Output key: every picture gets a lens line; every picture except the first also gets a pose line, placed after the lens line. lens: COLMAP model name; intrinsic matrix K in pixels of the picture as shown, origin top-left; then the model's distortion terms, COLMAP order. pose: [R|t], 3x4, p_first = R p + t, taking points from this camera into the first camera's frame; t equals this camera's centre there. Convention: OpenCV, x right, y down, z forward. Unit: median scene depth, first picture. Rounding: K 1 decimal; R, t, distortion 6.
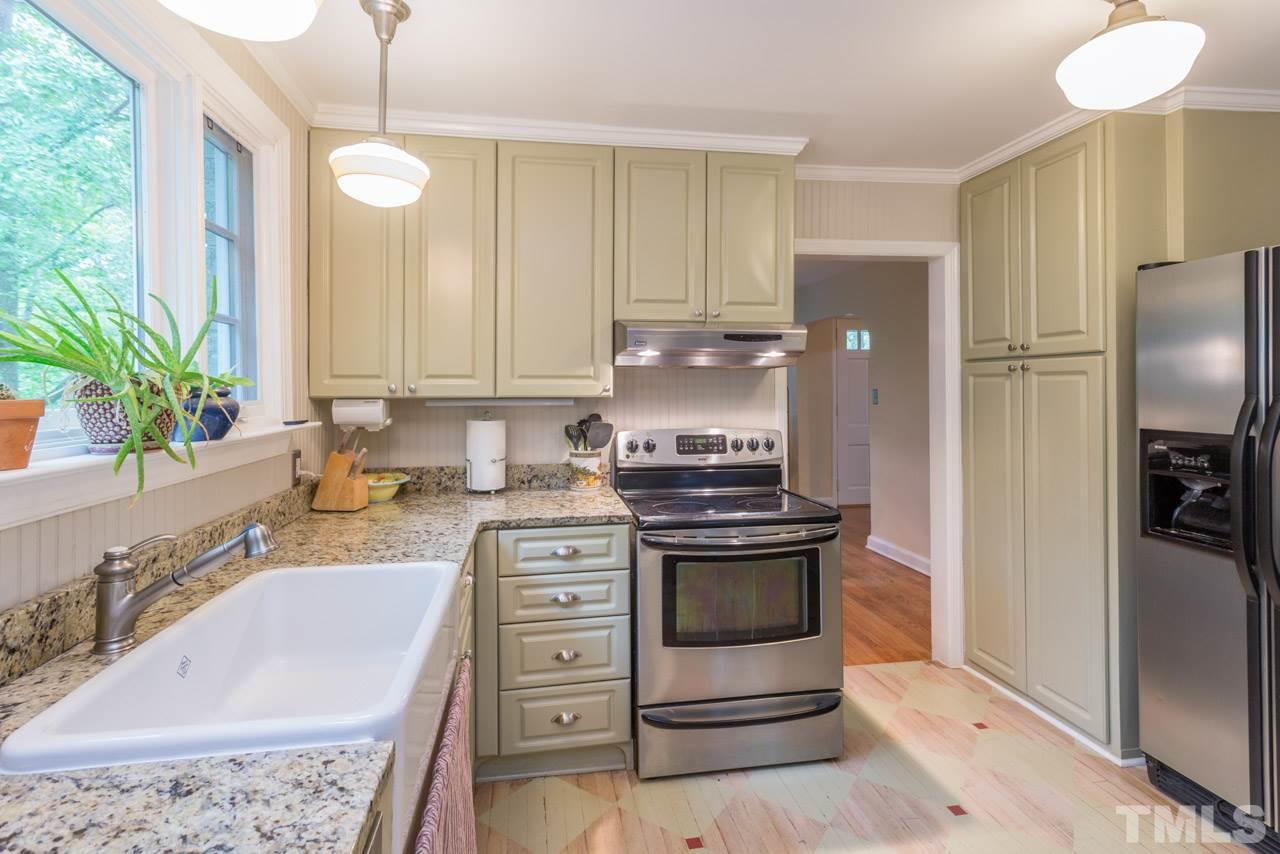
lens RADIAL K [[608.8, 0, 627.7], [0, 608.8, 388.9], [0, 0, 1]] dist [0.013857, 0.002359]
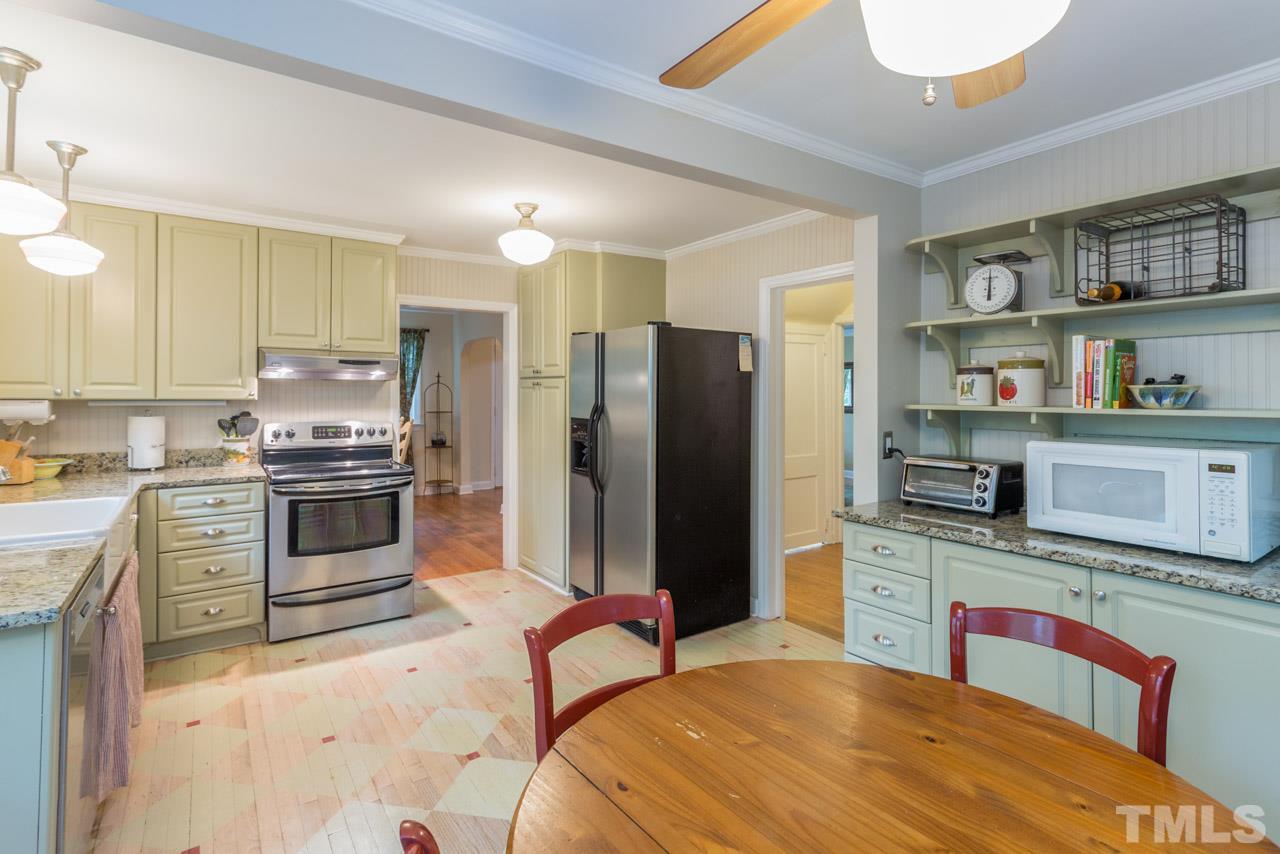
lens RADIAL K [[608.8, 0, 628.8], [0, 608.8, 399.5], [0, 0, 1]] dist [0.013857, 0.002359]
pose [[0.902321, 0.005683, 0.431028, 0.151591], [-0.011038, 0.999890, 0.009924, -0.011424], [-0.430924, -0.013713, 0.902284, -0.724085]]
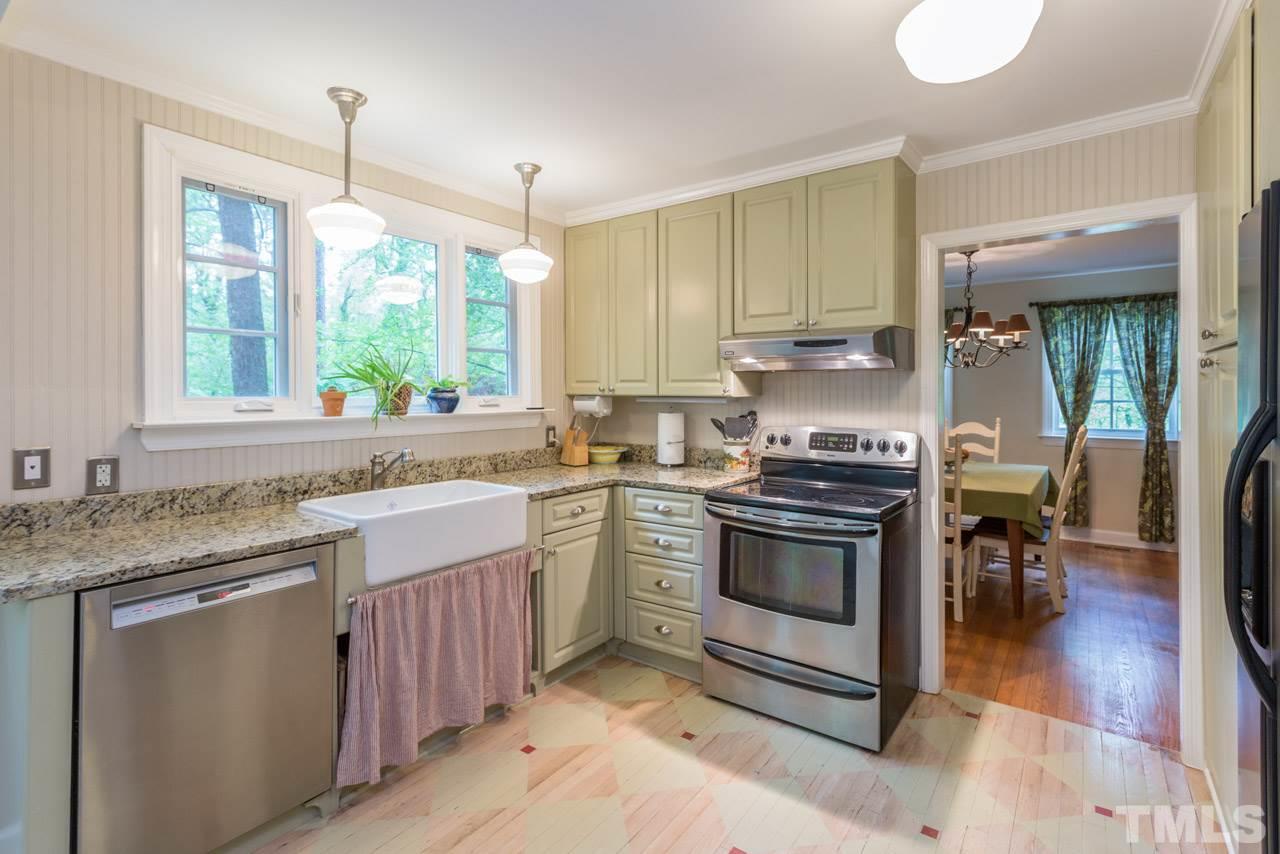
lens RADIAL K [[608.8, 0, 672.3], [0, 608.8, 397.0], [0, 0, 1]] dist [0.013857, 0.002359]
pose [[0.715075, 0.010882, -0.698963, 0.772203], [-0.004500, 0.999930, 0.010964, 0.001248], [0.699033, -0.004695, 0.715074, 0.035956]]
